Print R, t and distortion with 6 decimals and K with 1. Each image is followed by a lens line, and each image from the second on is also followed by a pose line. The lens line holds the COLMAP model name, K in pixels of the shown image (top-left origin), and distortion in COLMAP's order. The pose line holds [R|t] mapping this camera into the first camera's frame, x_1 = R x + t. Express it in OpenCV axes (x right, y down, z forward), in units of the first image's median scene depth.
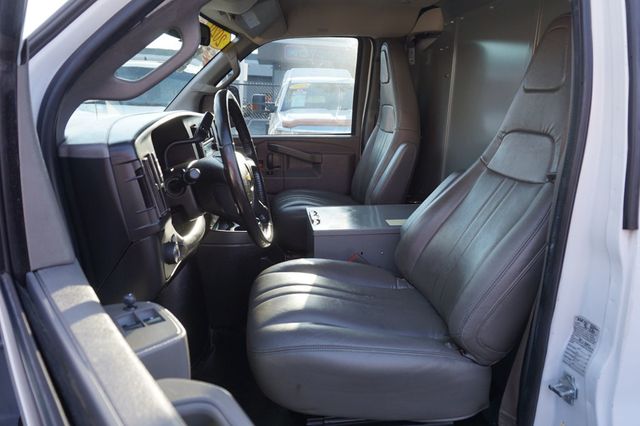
lens RADIAL K [[432.0, 0, 320.0], [0, 432.0, 213.0], [0, 0, 1]] dist [-0.041925, 0.041356]
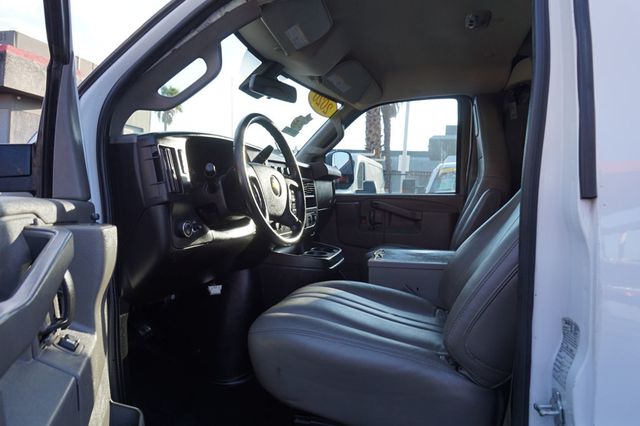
lens RADIAL K [[432.0, 0, 320.0], [0, 432.0, 213.0], [0, 0, 1]] dist [-0.041925, 0.041356]
pose [[0.924013, 0.011756, -0.382179, 0.201438], [-0.094195, 0.975721, -0.197726, 0.106075], [0.370576, 0.218701, 0.902687, 0.005248]]
